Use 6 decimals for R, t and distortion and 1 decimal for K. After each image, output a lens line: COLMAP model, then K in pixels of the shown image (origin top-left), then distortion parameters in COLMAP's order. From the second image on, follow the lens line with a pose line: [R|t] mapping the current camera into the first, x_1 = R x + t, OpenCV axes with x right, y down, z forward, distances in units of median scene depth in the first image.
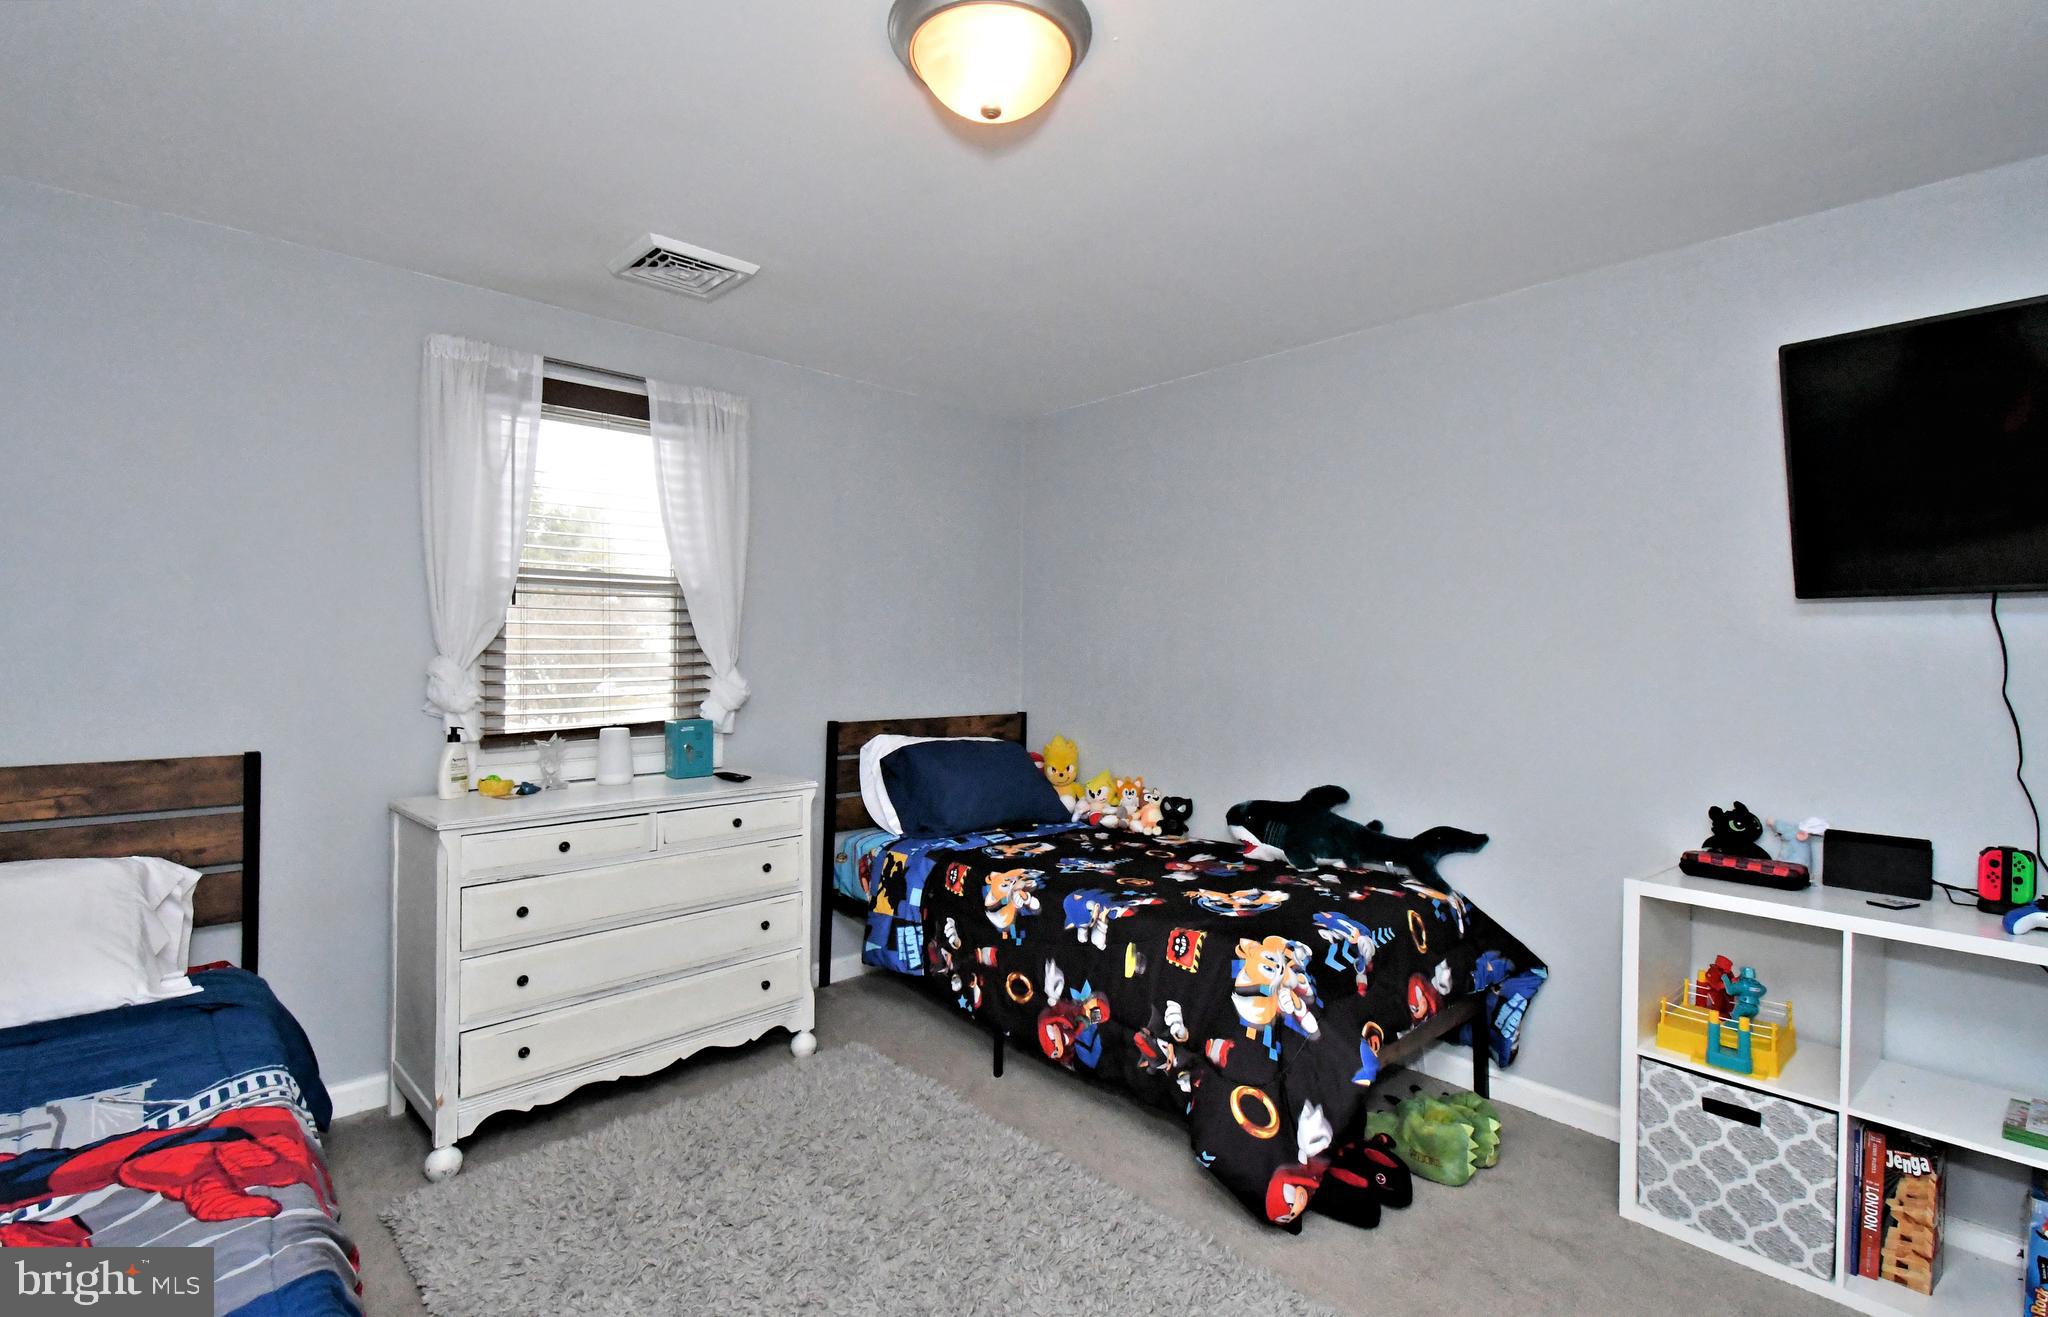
lens RADIAL K [[878.2, 0, 1024.0], [0, 878.2, 658.5], [0, 0, 1]] dist [0.000328, 0.000003]
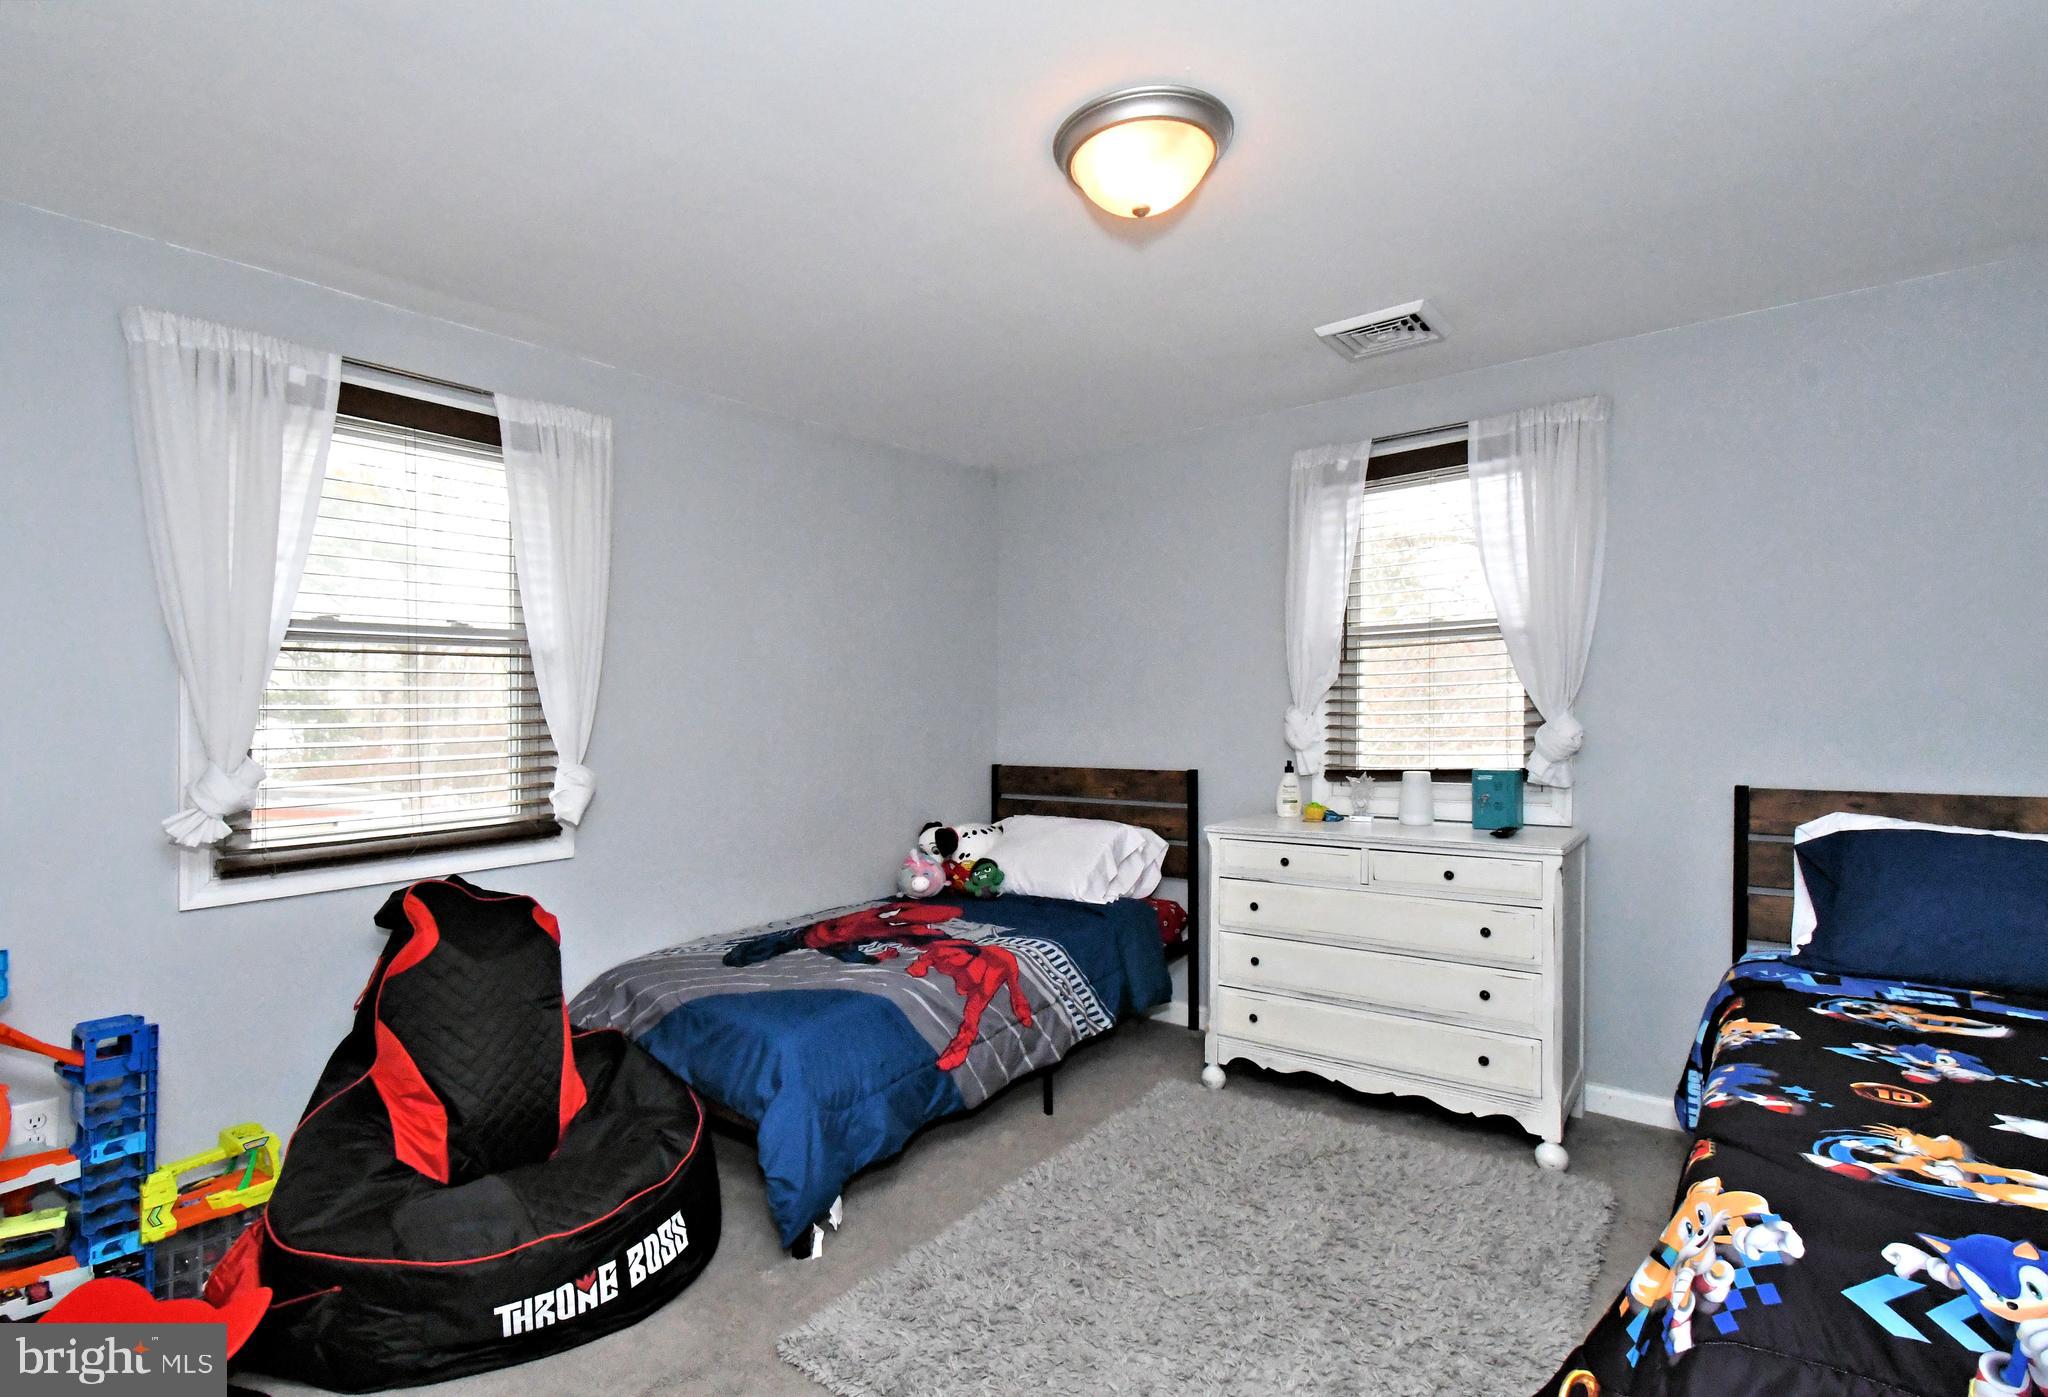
lens RADIAL K [[971.6, 0, 1024.0], [0, 971.6, 698.5], [0, 0, 1]] dist [0.001837, -0.016559]
pose [[0.184638, -0.021288, -0.982576, 0.702559], [0.004772, 0.999773, -0.020764, 0.015998], [0.982795, -0.000855, 0.184698, 0.392323]]
